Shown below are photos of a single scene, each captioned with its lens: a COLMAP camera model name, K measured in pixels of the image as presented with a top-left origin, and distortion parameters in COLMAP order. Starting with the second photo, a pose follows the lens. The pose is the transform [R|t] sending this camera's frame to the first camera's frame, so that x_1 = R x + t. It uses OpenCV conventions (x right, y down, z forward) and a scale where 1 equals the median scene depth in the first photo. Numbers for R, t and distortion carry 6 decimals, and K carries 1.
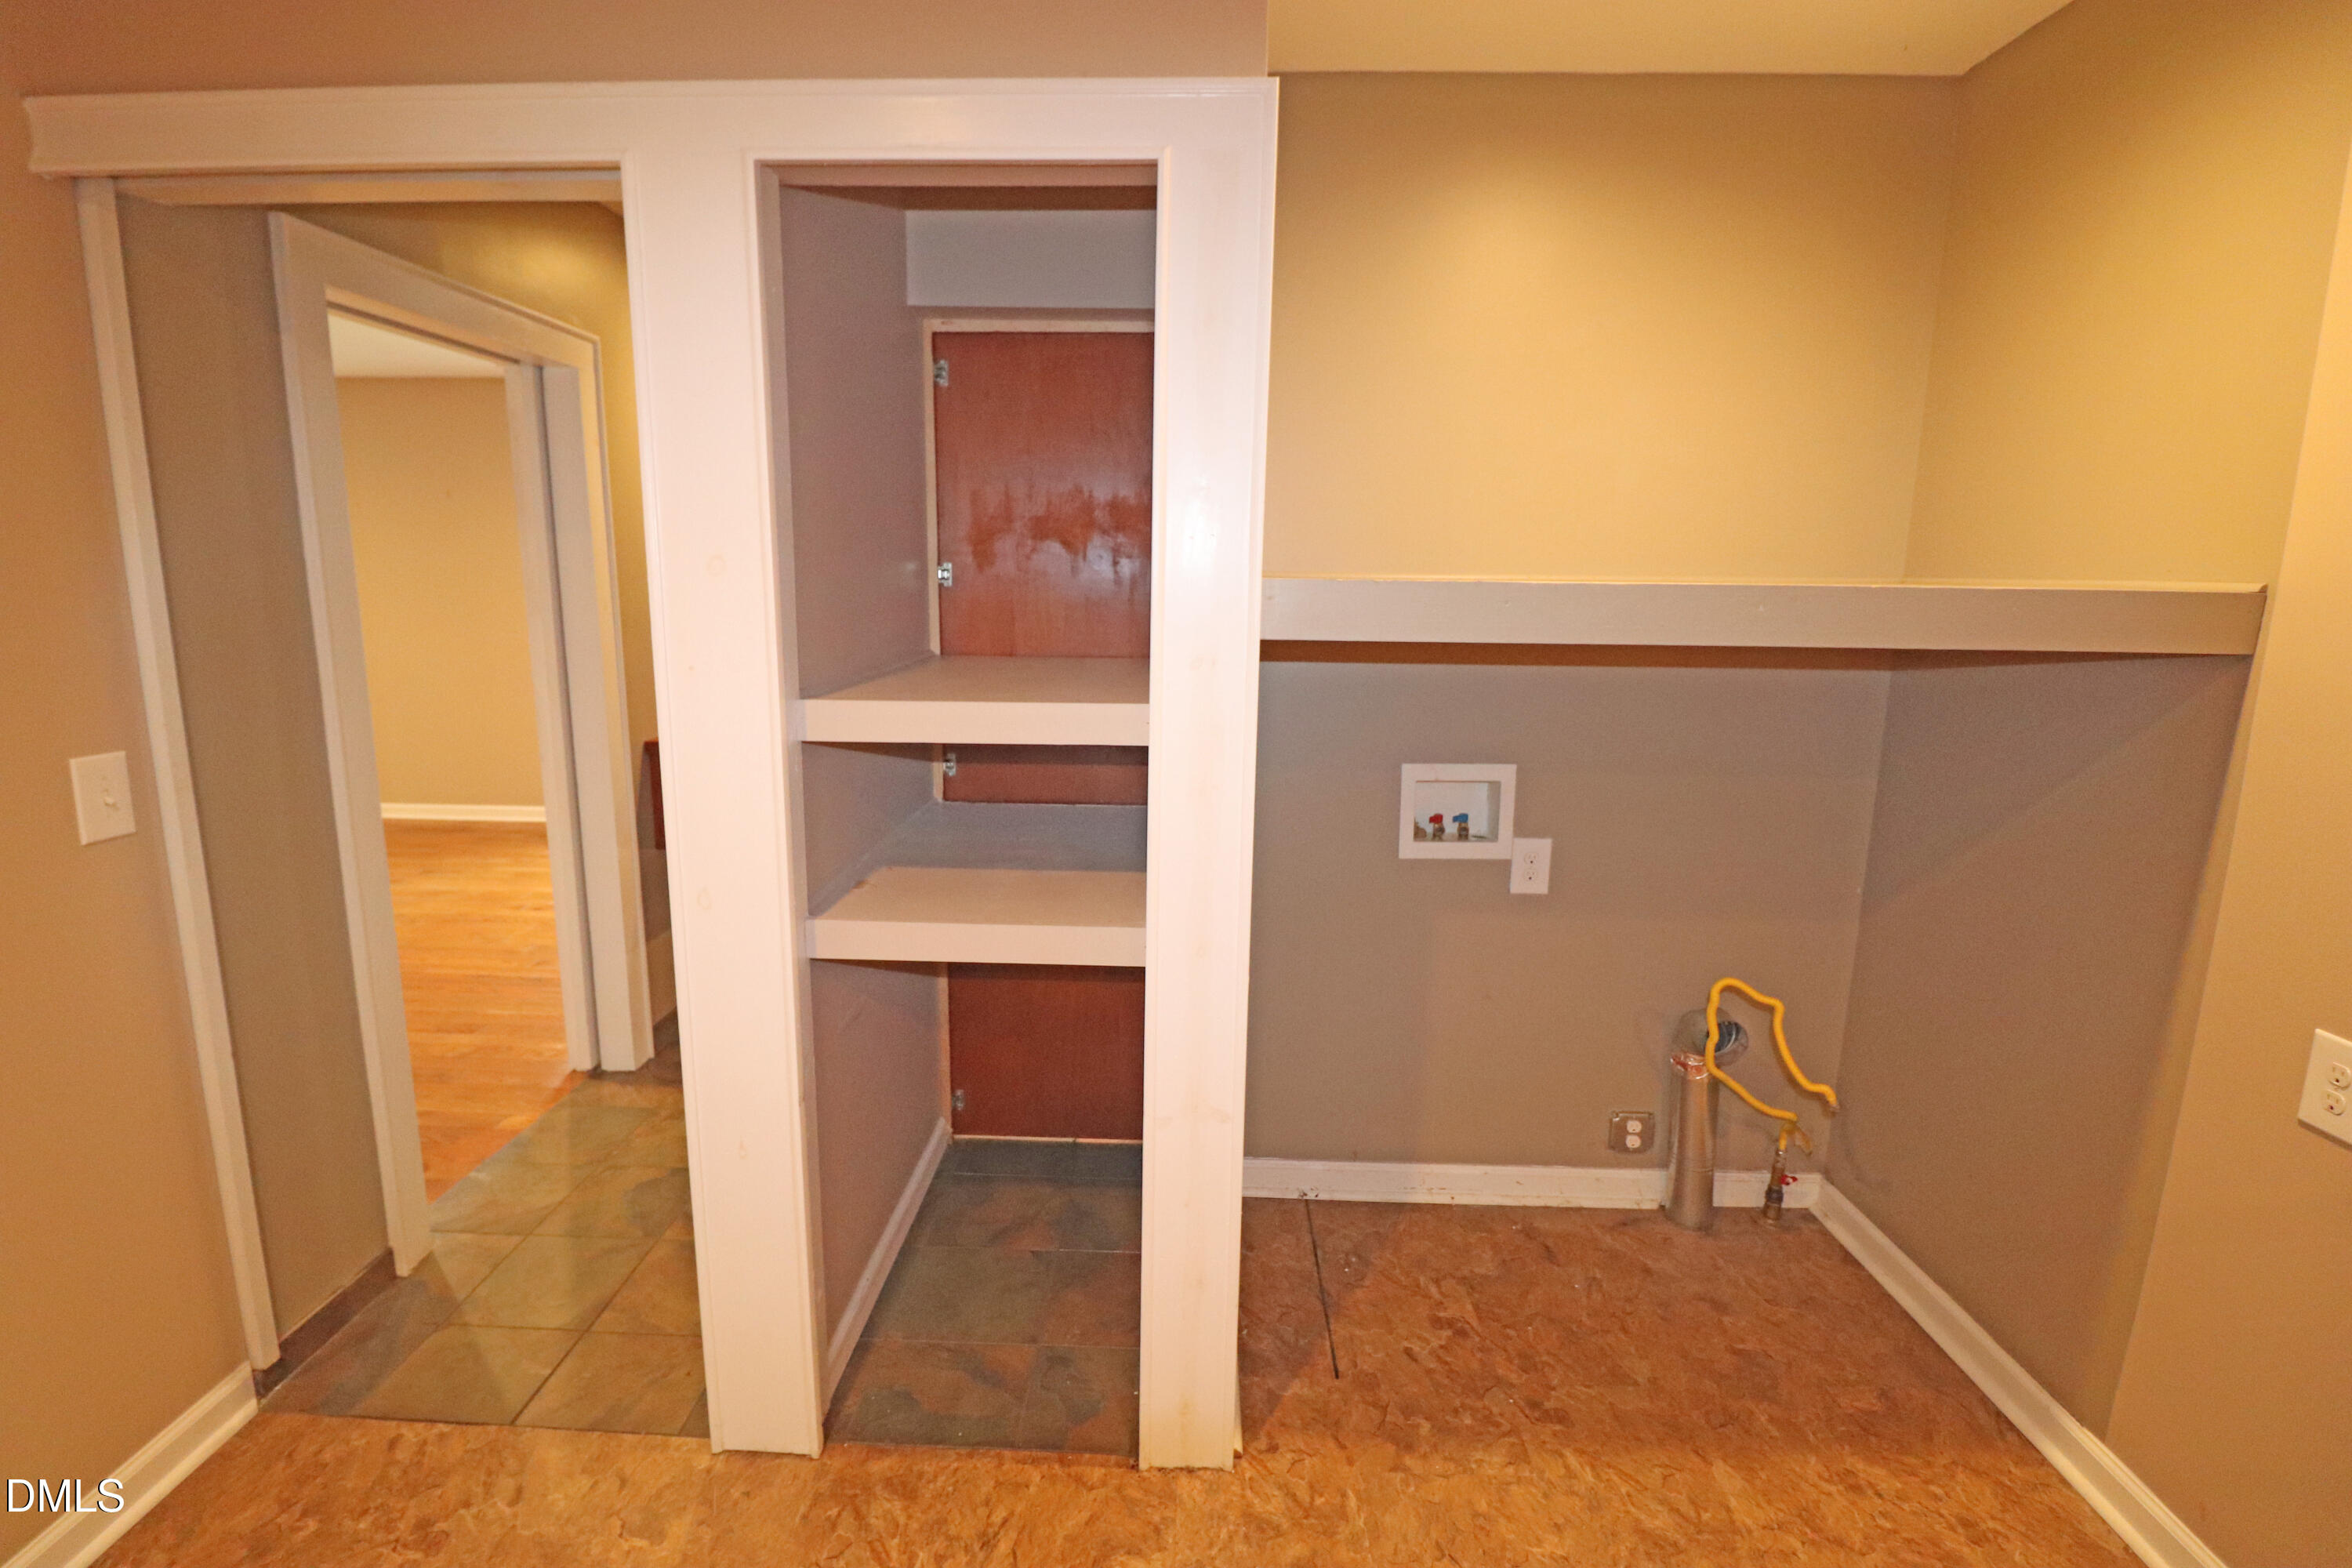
lens RADIAL K [[1085.5, 0, 1159.4], [0, 1085.5, 766.9], [0, 0, 1]] dist [-0.002564, -0.012330]
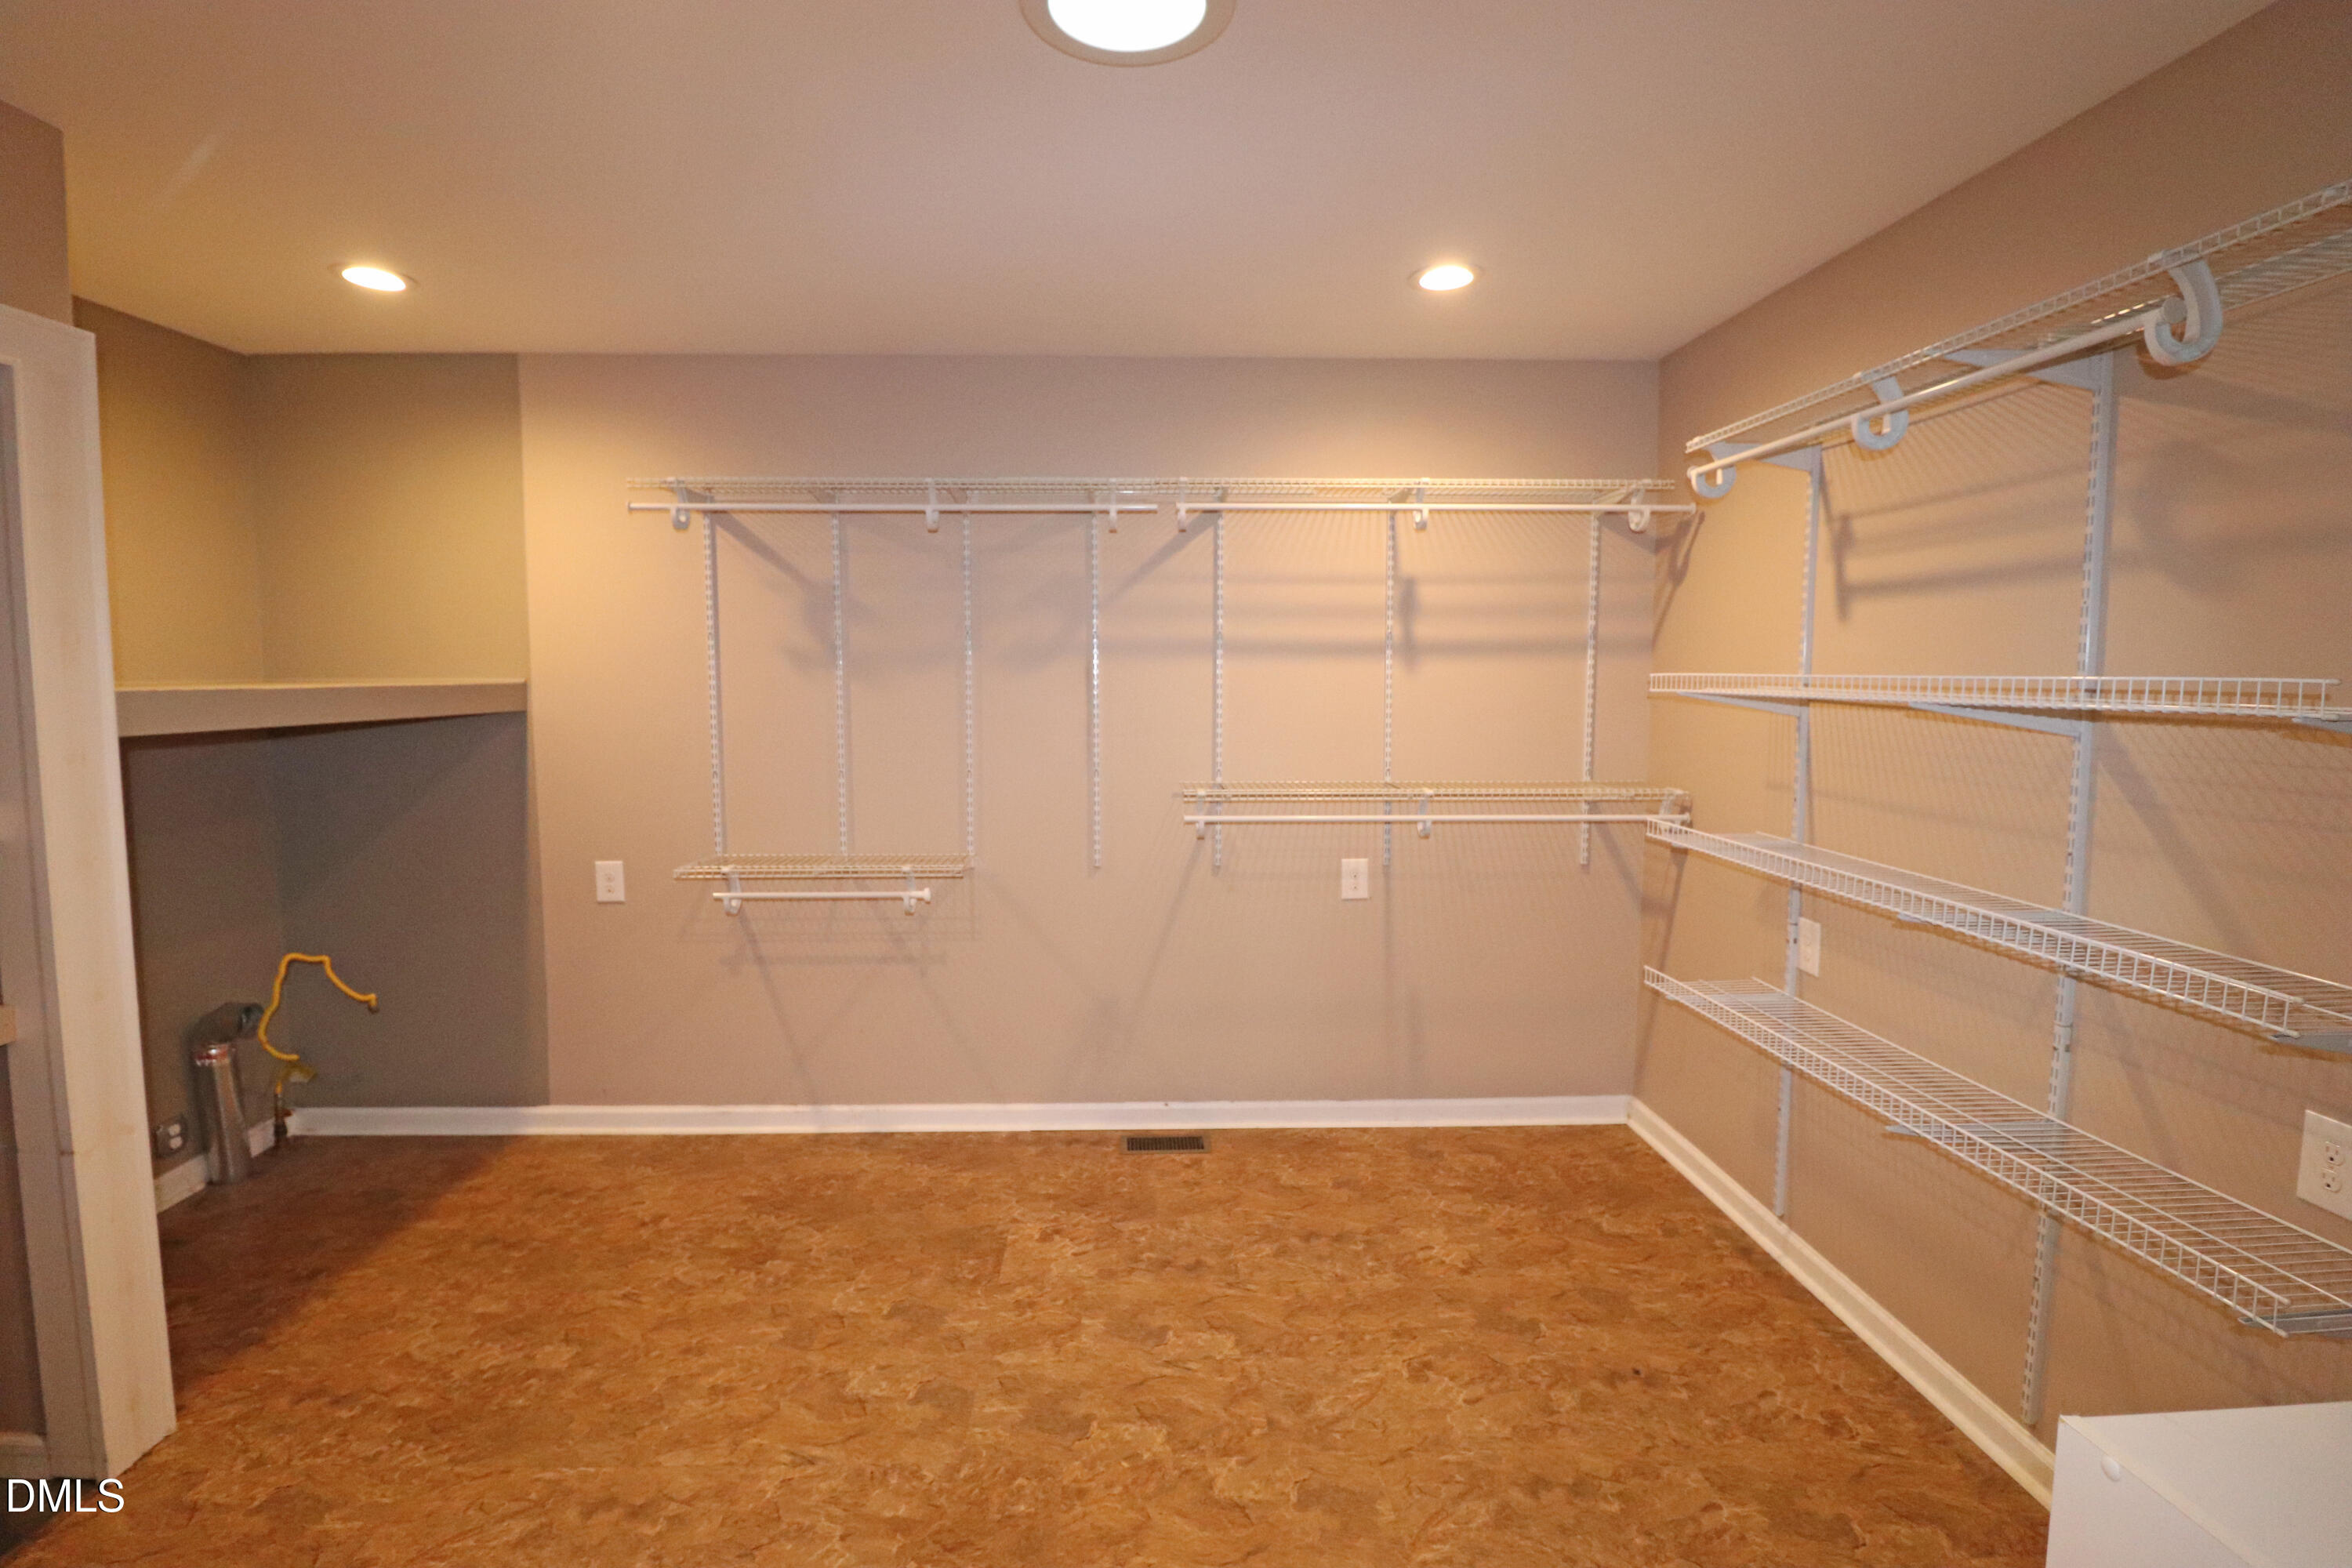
lens RADIAL K [[1085.5, 0, 1159.4], [0, 1085.5, 766.9], [0, 0, 1]] dist [-0.002564, -0.012330]
pose [[-0.059249, -0.095670, 0.993648, -0.936031], [0.172773, 0.979392, 0.104599, -0.000740], [-0.983178, 0.177873, -0.041499, -0.126796]]
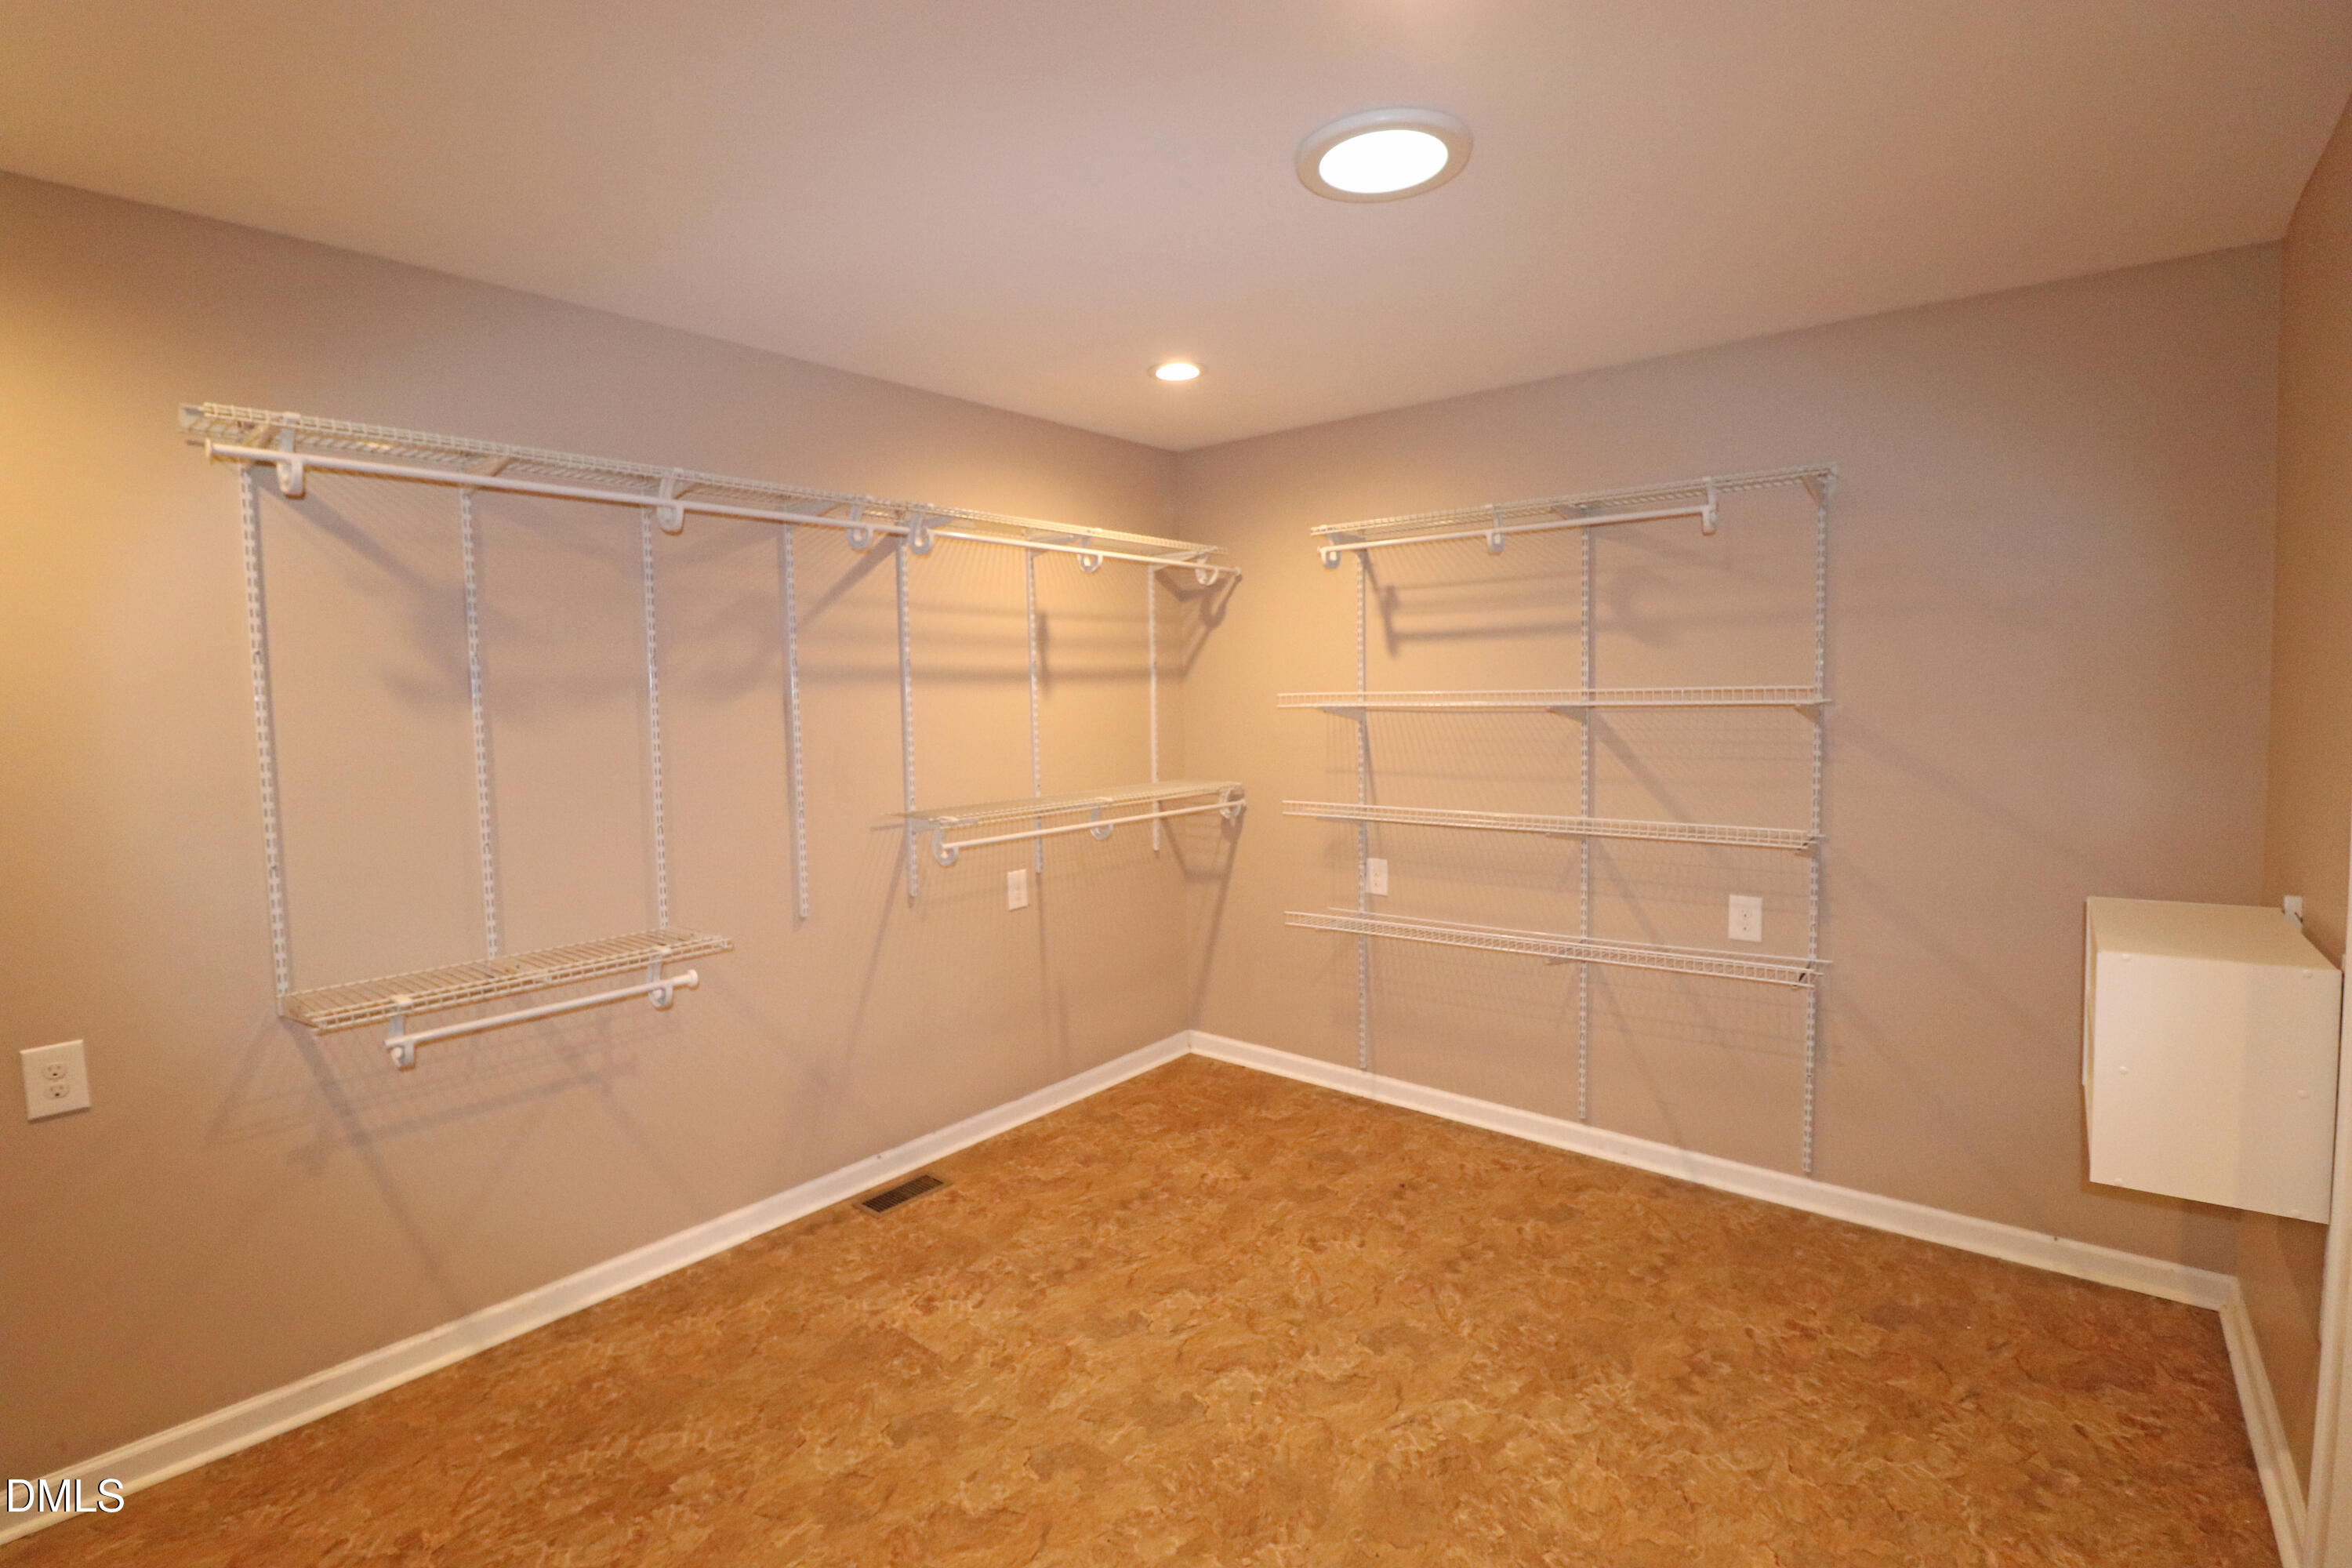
lens RADIAL K [[1085.5, 0, 1159.4], [0, 1085.5, 766.9], [0, 0, 1]] dist [-0.002564, -0.012330]
pose [[-0.785685, -0.037565, 0.617485, -0.598032], [0.117773, 0.970816, 0.208914, -0.149424], [-0.607313, 0.236863, -0.758332, 0.707419]]
